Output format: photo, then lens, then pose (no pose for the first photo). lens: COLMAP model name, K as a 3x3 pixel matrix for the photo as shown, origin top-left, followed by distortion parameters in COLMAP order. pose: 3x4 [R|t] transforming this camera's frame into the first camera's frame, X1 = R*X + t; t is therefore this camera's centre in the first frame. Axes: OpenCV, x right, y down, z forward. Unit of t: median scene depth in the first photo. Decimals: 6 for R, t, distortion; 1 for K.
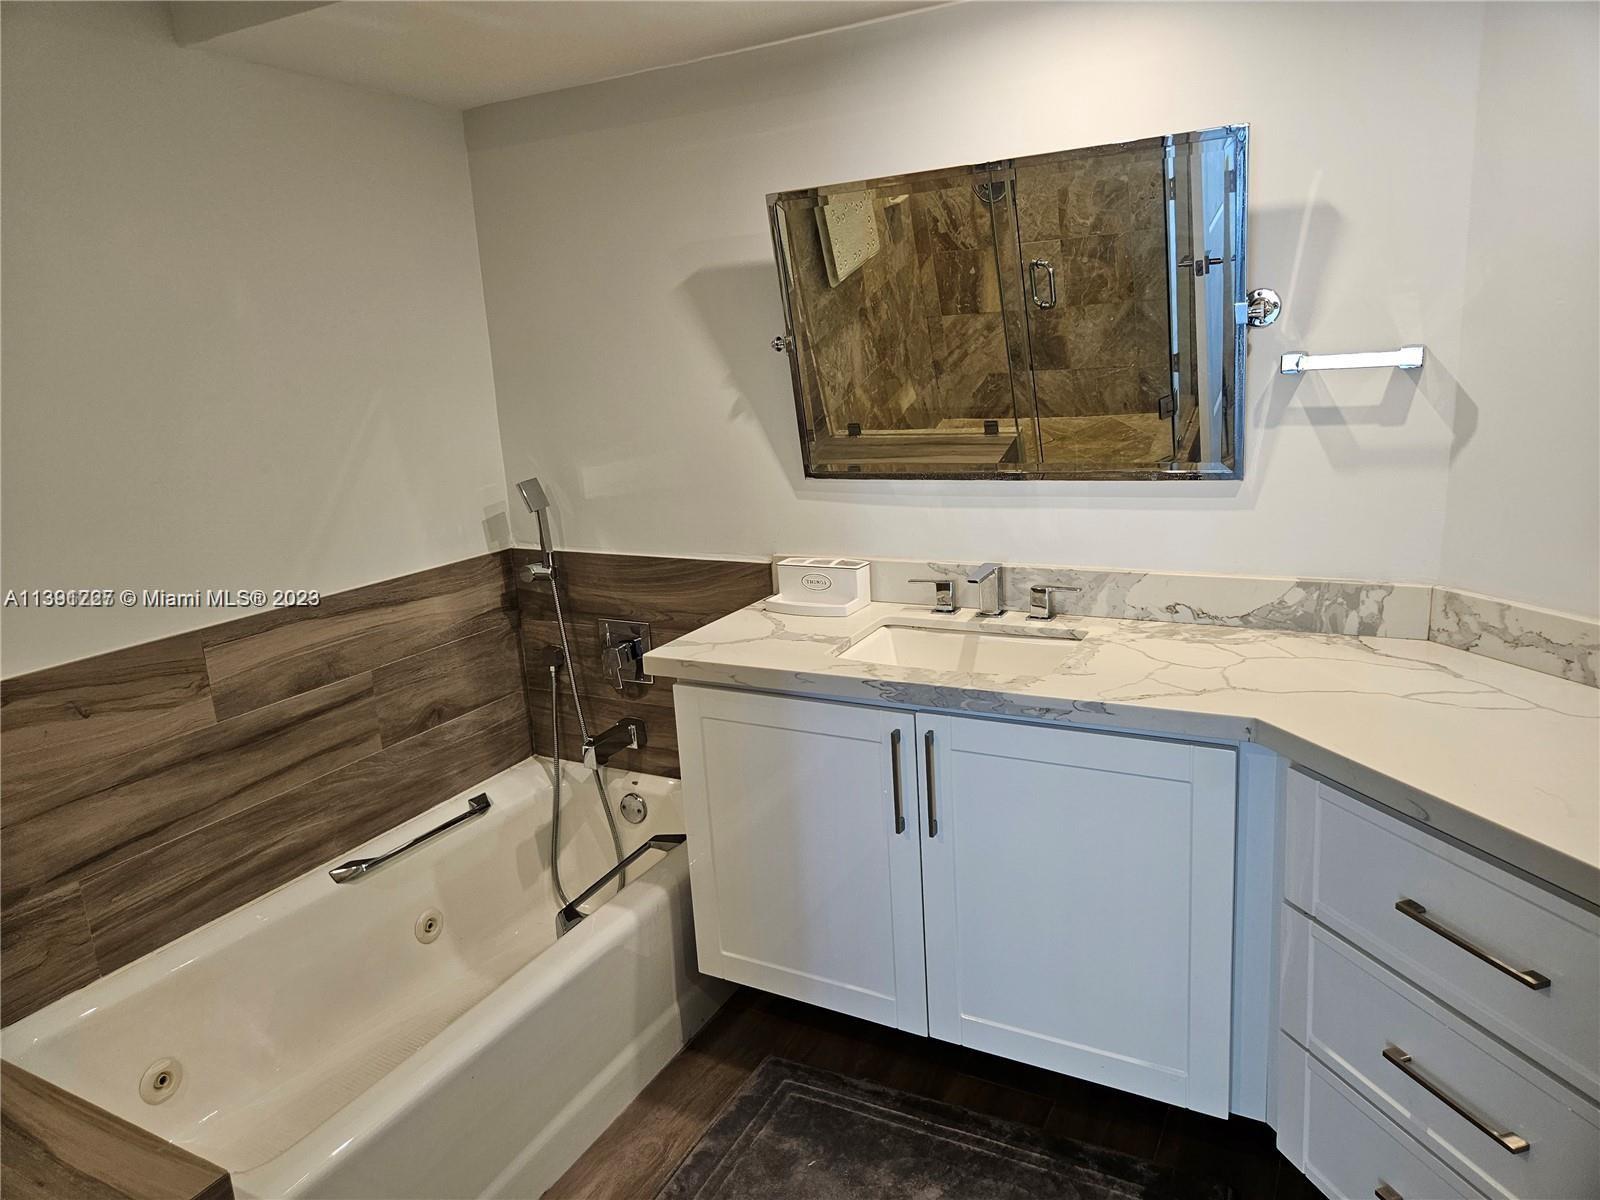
lens RADIAL K [[1076.5, 0, 785.9], [0, 1076.5, 584.1], [0, 0, 1]] dist [0.068632, -0.056102]
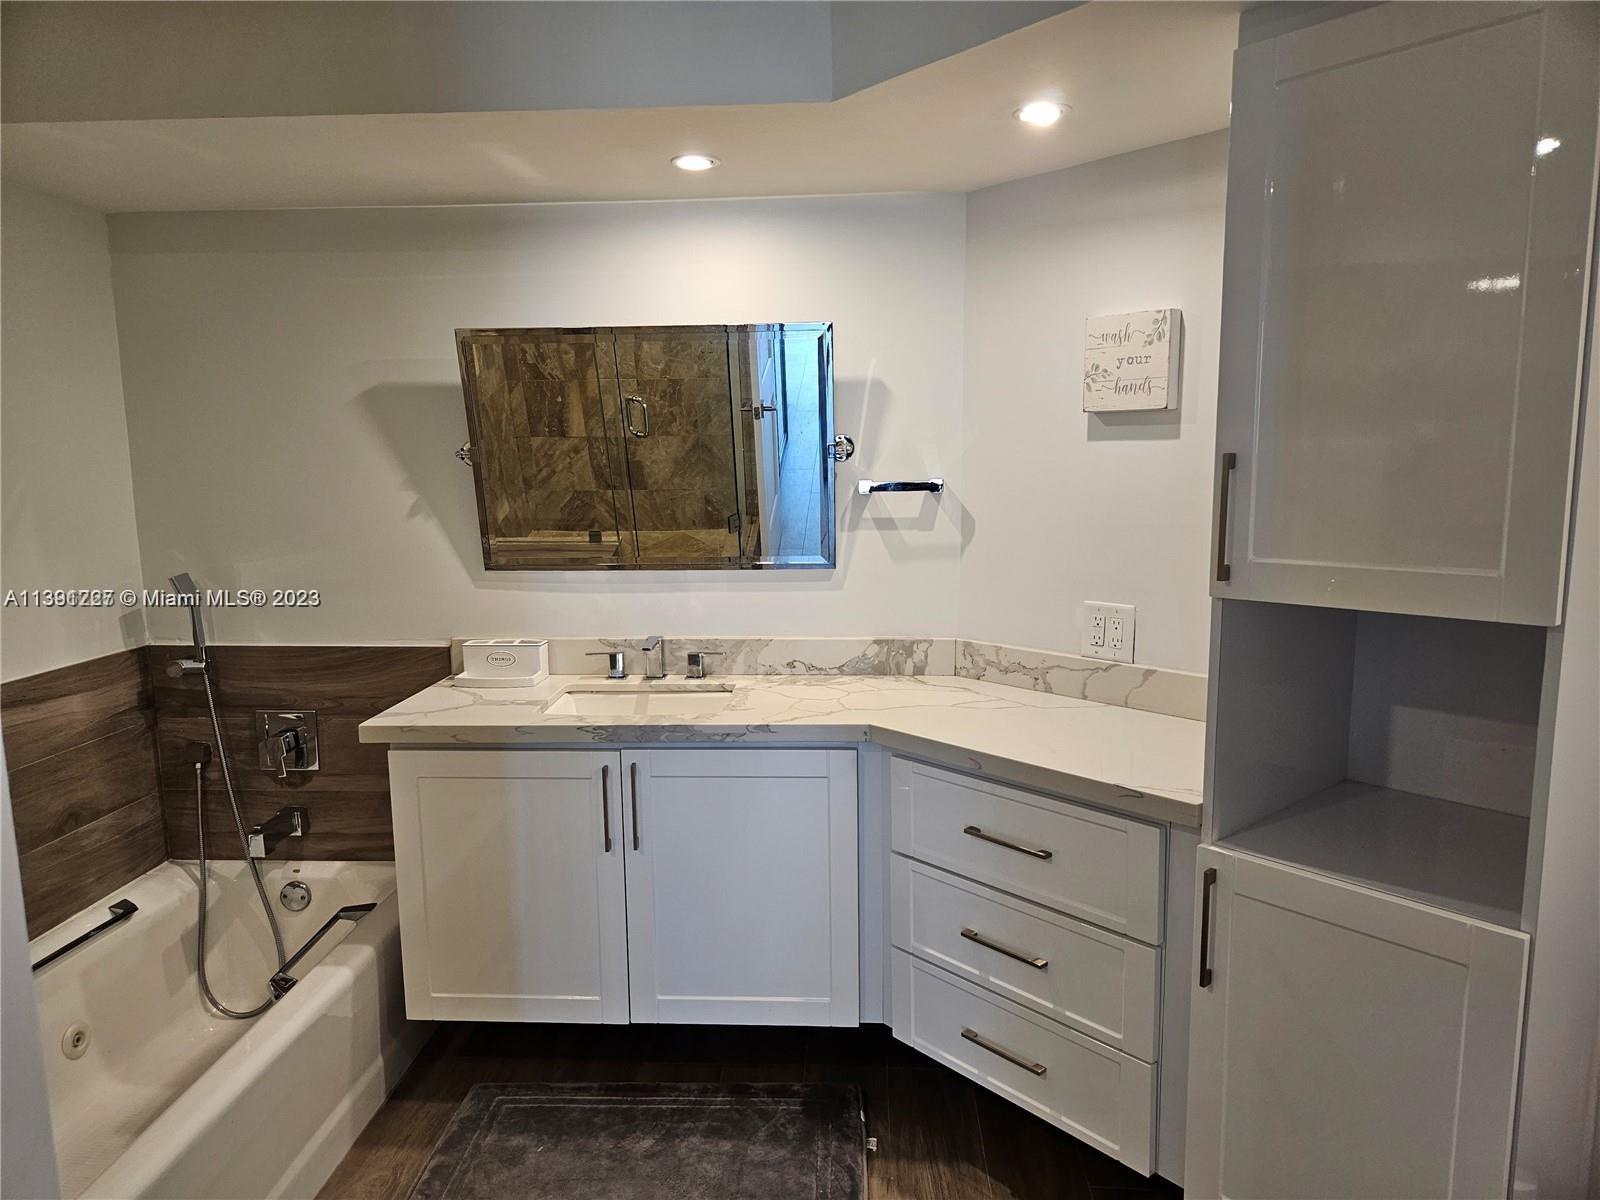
lens RADIAL K [[1076.5, 0, 799.5], [0, 1076.5, 606.5], [0, 0, 1]] dist [0.068632, -0.056102]
pose [[0.902252, -0.012869, 0.431016, -0.190390], [0.051968, 0.995514, -0.079062, 0.052274], [-0.428065, 0.093733, 0.898874, -0.188798]]
